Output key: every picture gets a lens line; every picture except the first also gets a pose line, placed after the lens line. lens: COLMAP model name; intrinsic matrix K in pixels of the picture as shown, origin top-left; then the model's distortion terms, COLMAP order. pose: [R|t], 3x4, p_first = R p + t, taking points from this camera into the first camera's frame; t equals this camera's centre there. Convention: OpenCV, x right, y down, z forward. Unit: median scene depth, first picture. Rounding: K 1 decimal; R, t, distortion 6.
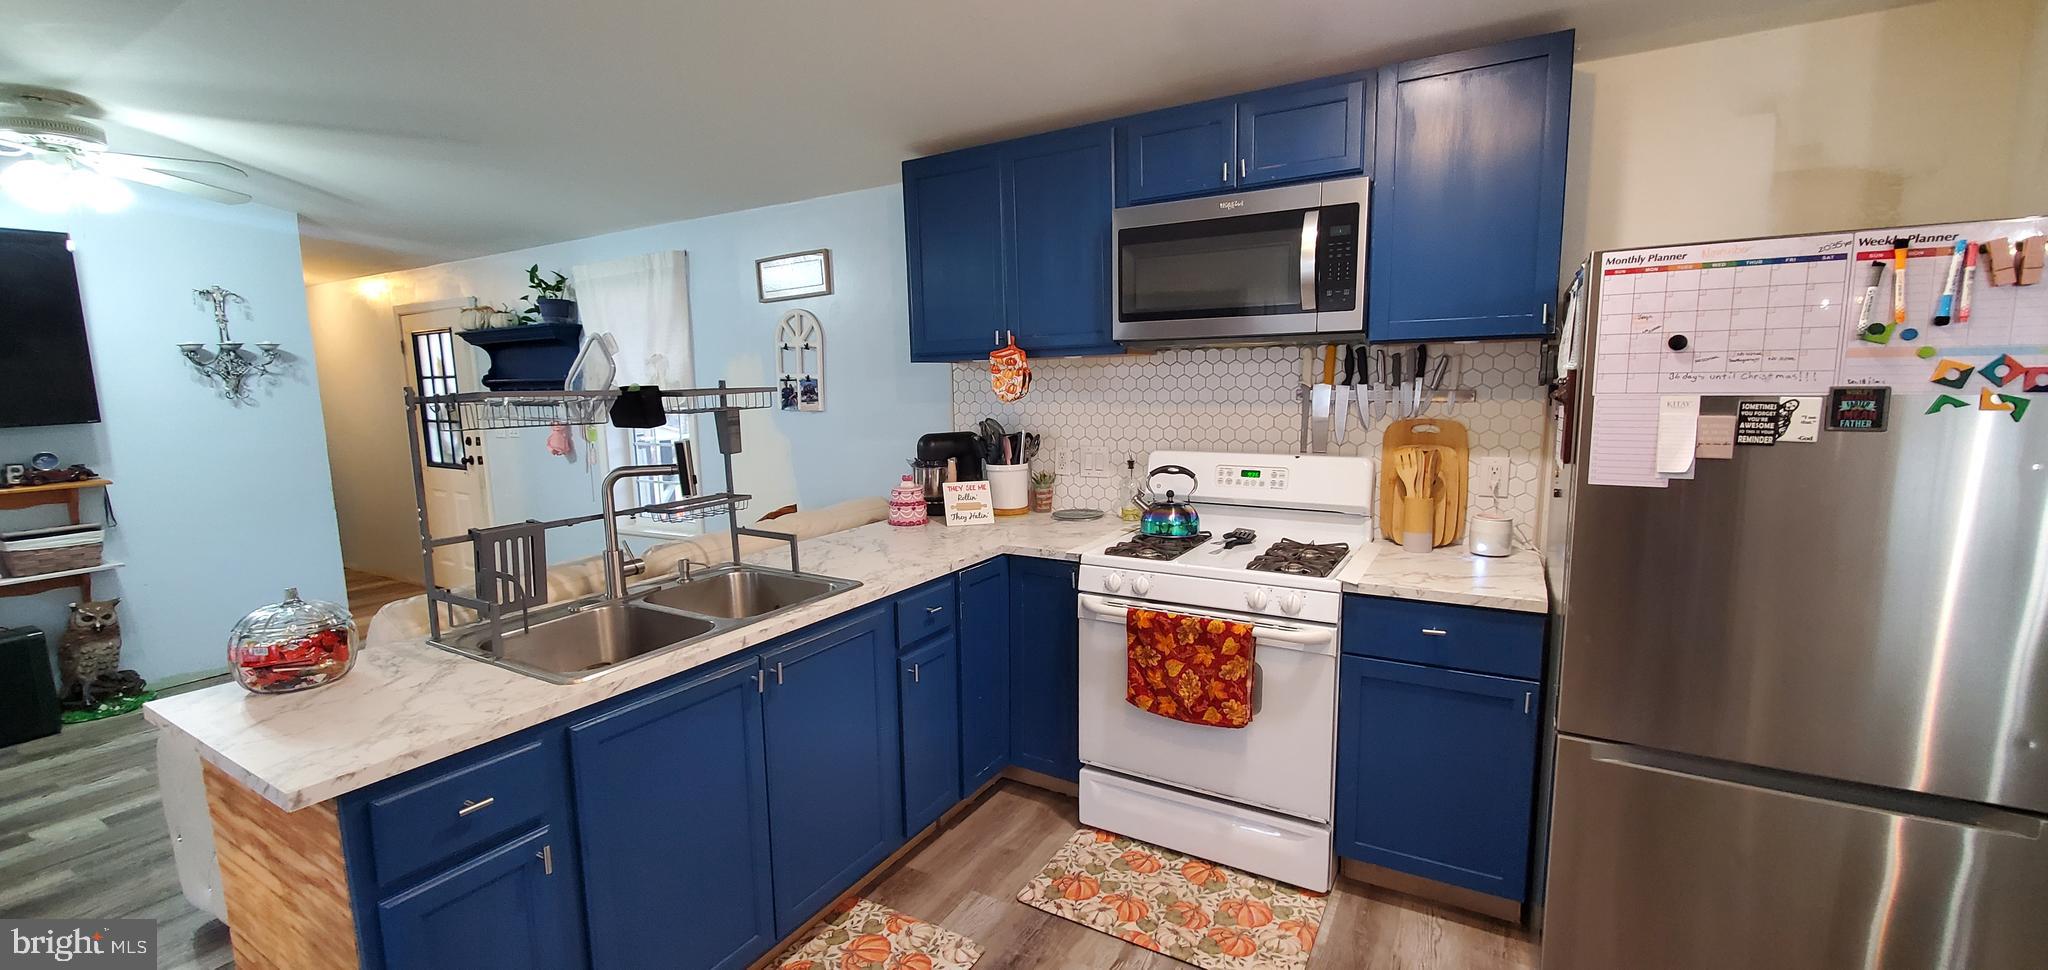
lens RADIAL K [[825.8, 0, 1023.1], [0, 825.8, 491.4], [0, 0, 1]] dist [0.003678, -0.000106]
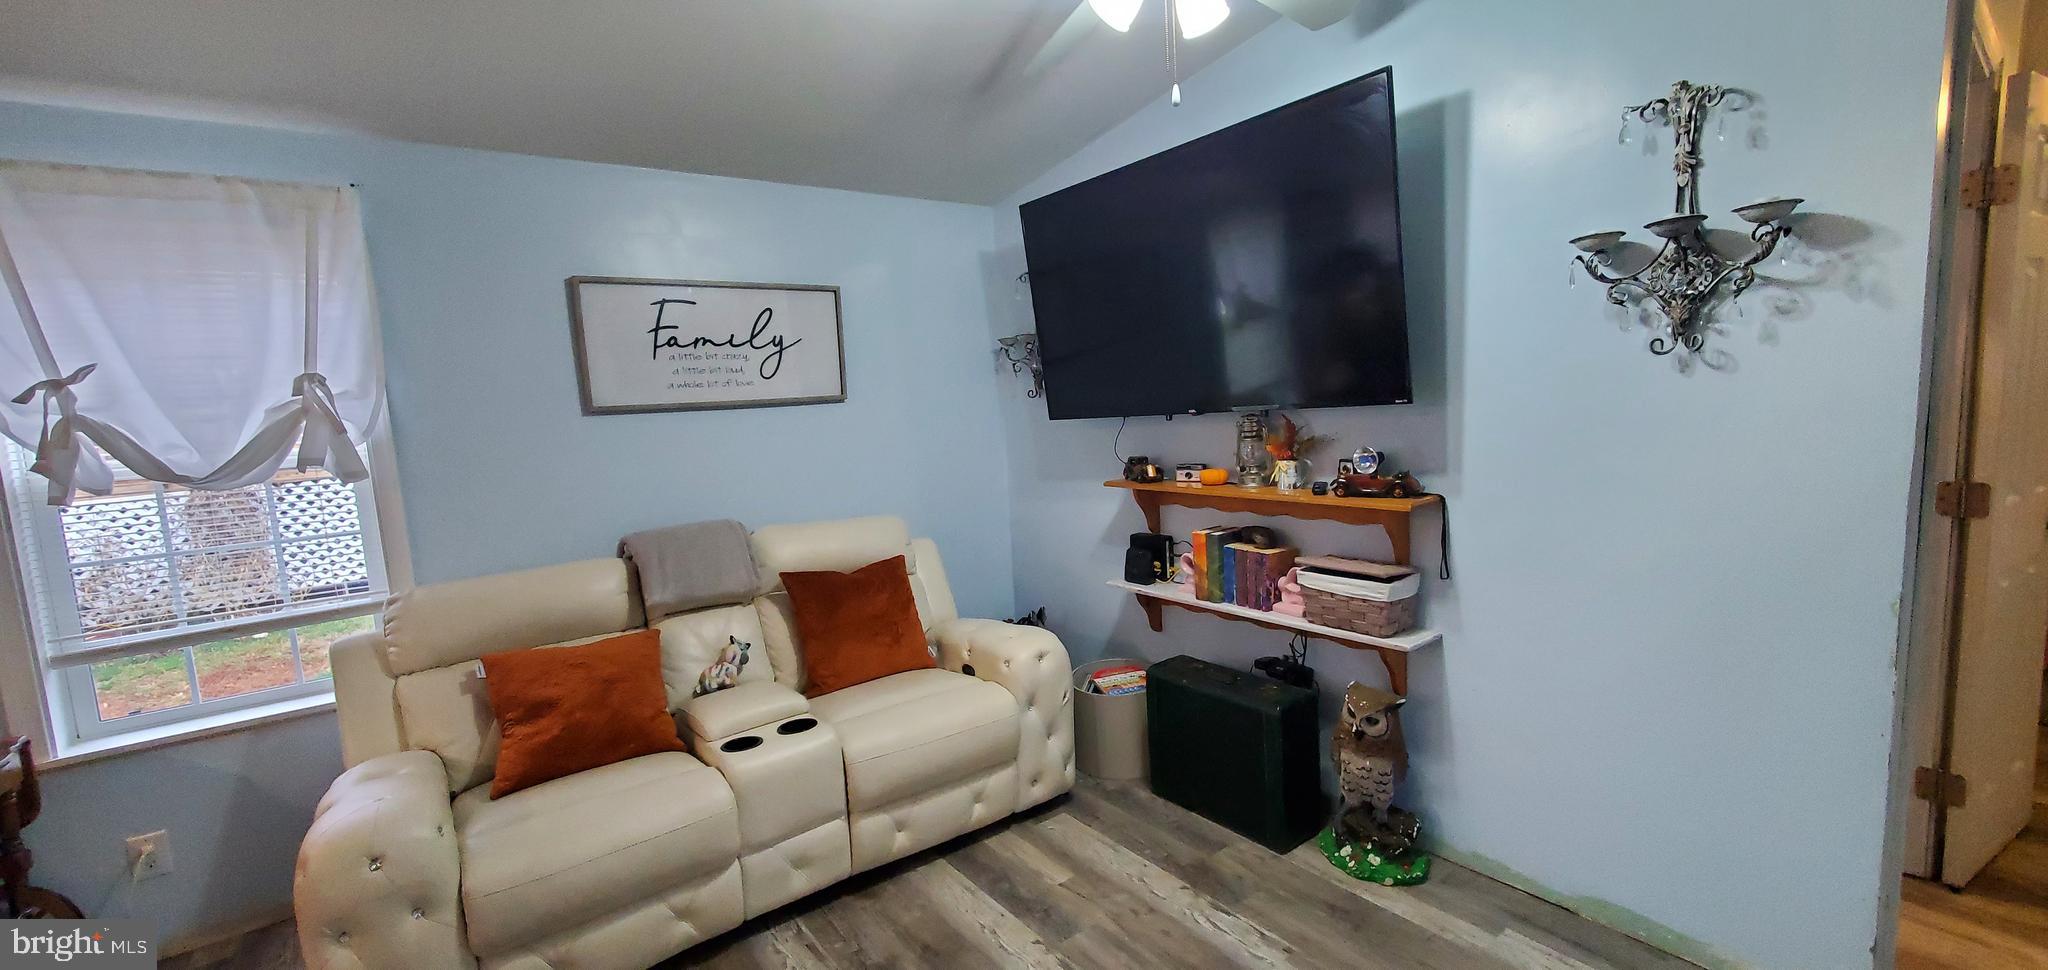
lens RADIAL K [[825.8, 0, 1023.1], [0, 825.8, 491.4], [0, 0, 1]] dist [0.003678, -0.000106]
pose [[-0.396531, 0.148783, -0.905884, -0.428162], [-0.063991, 0.979900, 0.188950, -0.102344], [0.915788, 0.132893, -0.379040, 0.872986]]
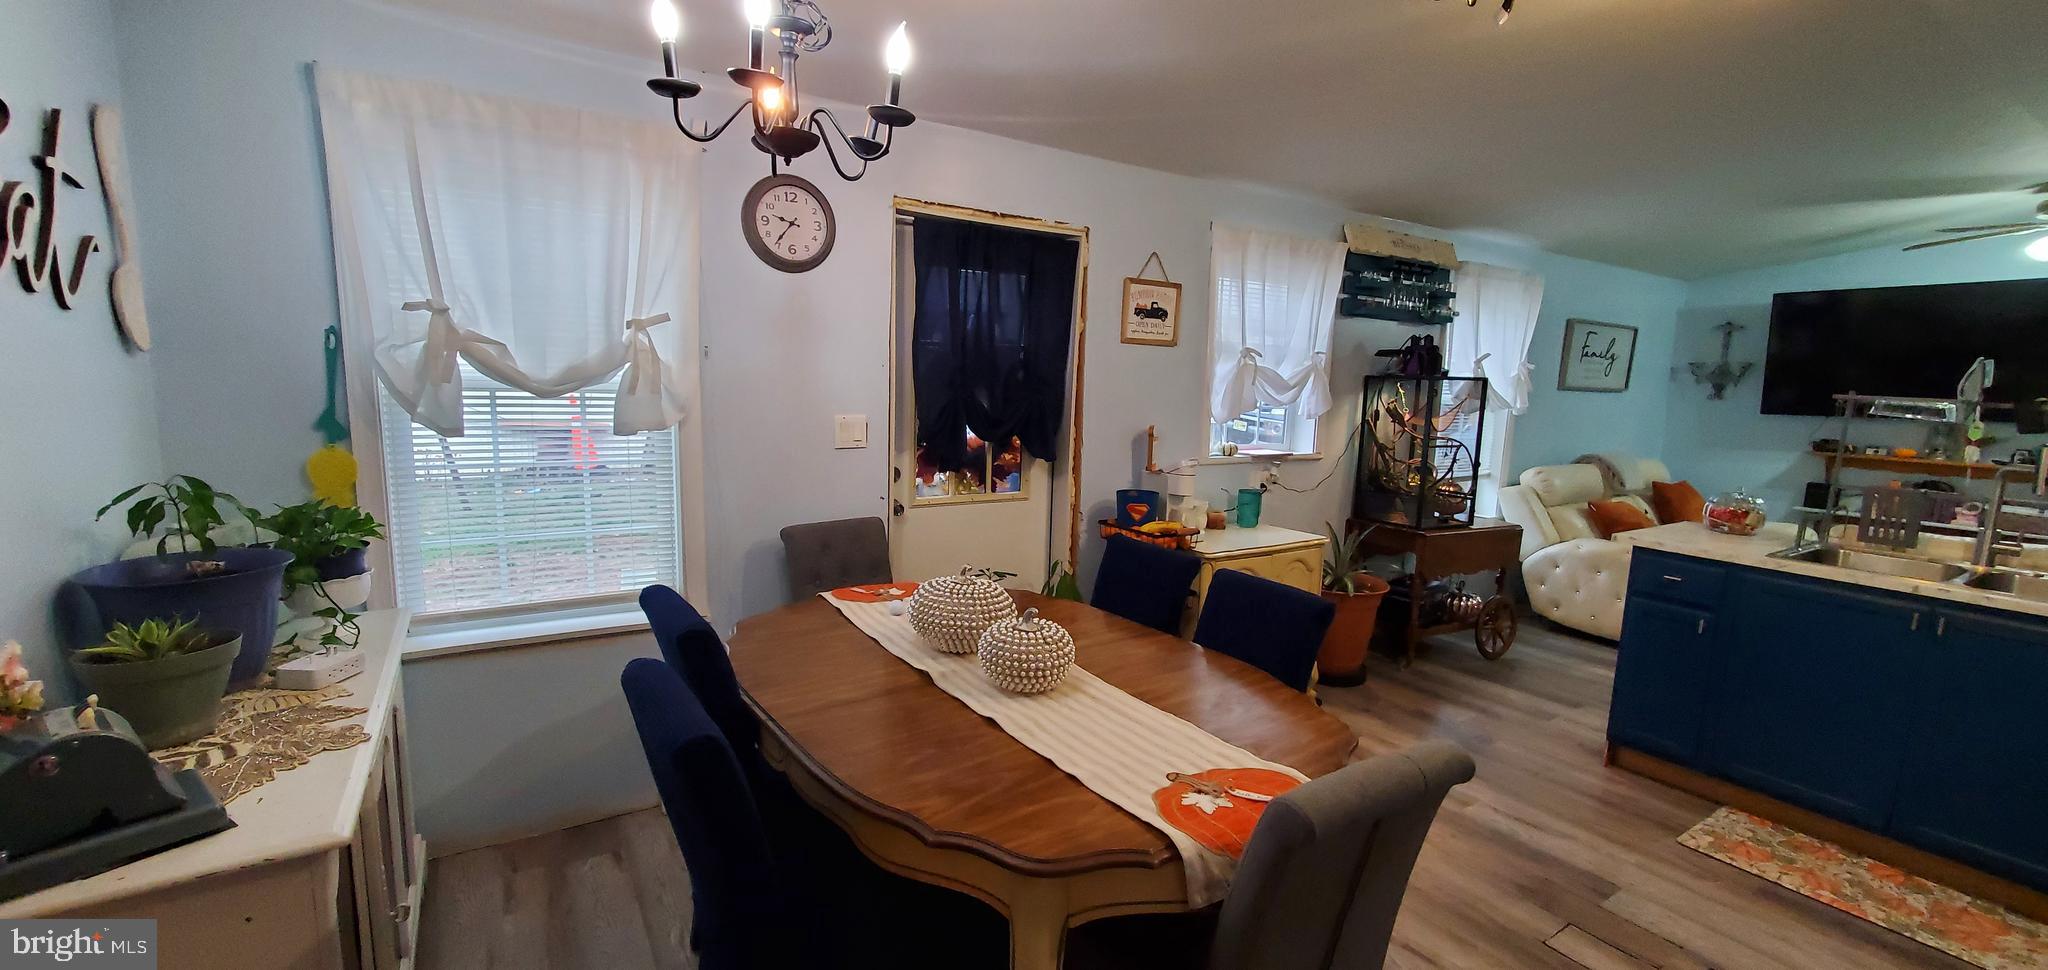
lens RADIAL K [[825.8, 0, 1023.1], [0, 825.8, 491.4], [0, 0, 1]] dist [0.003678, -0.000106]
pose [[-0.442938, 0.138992, -0.885713, 0.640790], [-0.149513, 0.962625, 0.225831, -0.026691], [0.883998, 0.232455, -0.405602, 0.092611]]
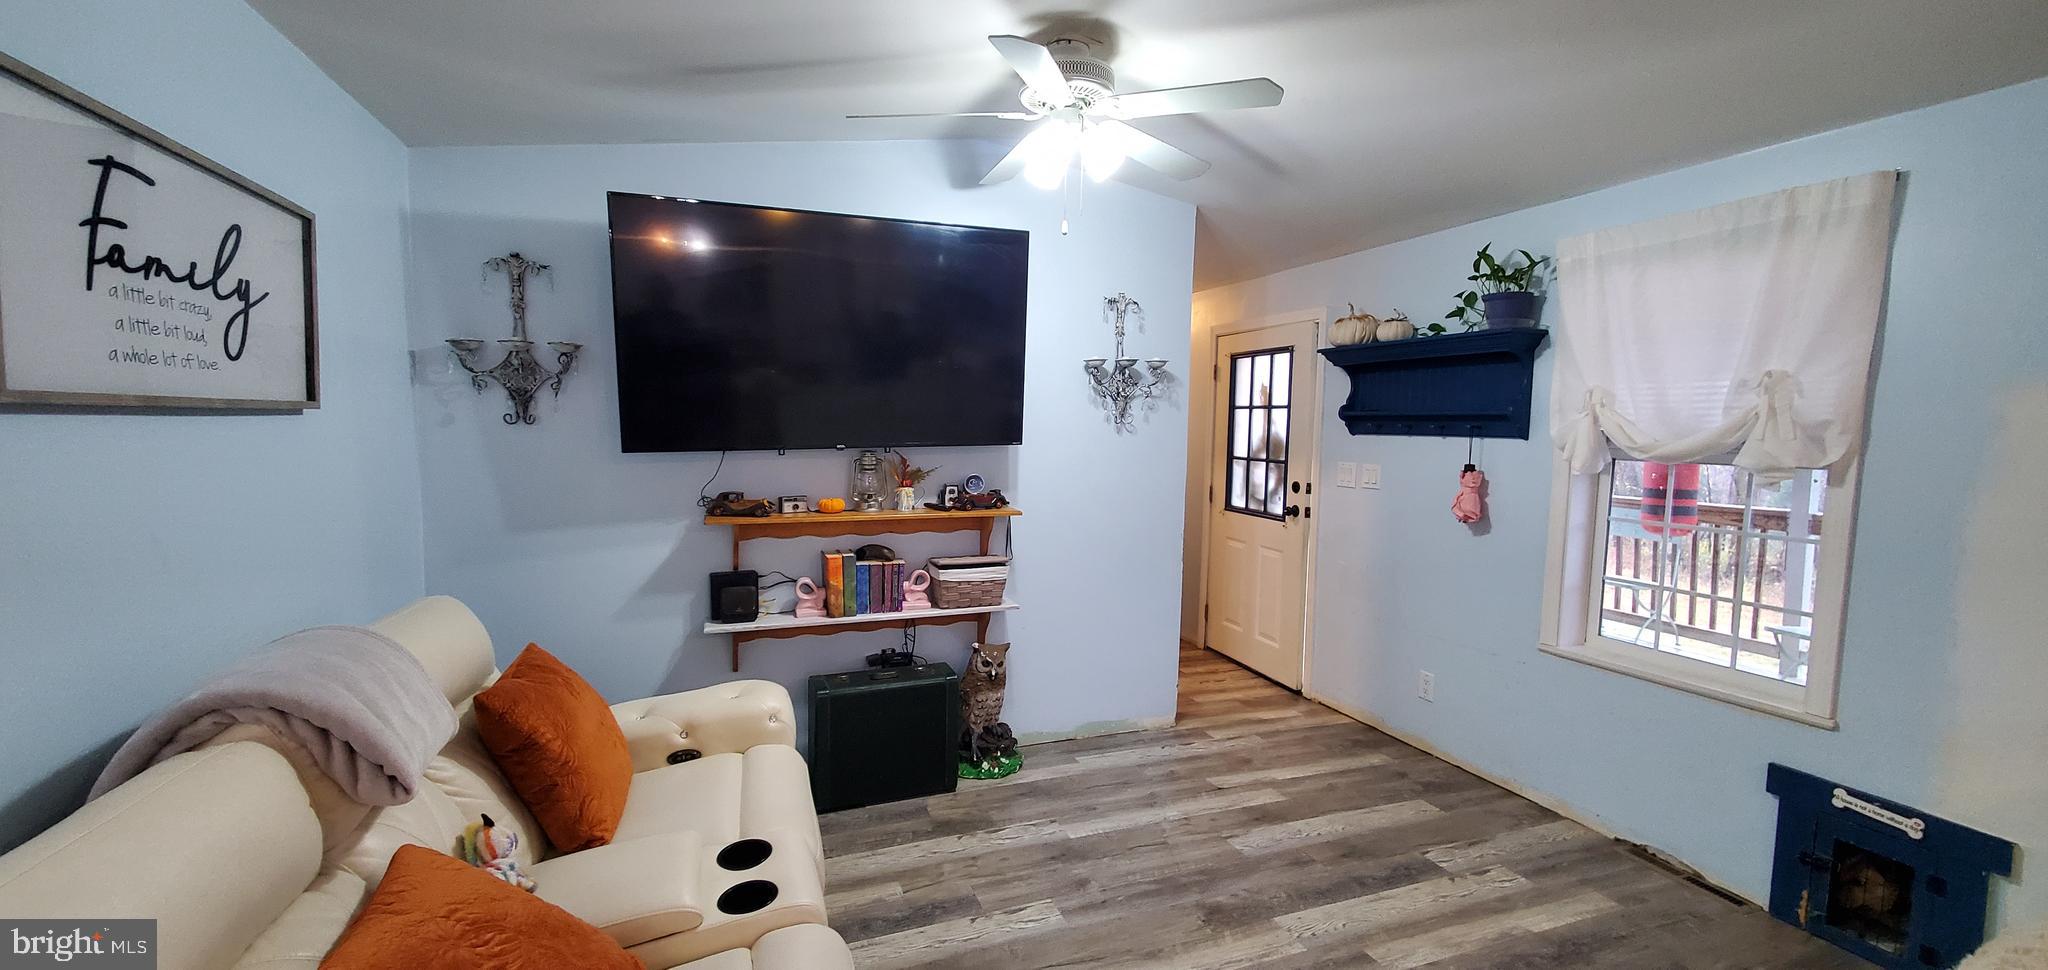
lens RADIAL K [[827.3, 0, 1017.4], [0, 827.3, 489.9], [0, 0, 1]] dist [0.001648, -0.000080]
pose [[0.778863, 0.085601, -0.621325, -0.503217], [-0.118085, 0.992940, -0.011227, -0.022756], [0.615977, 0.082114, 0.783472, 0.275357]]
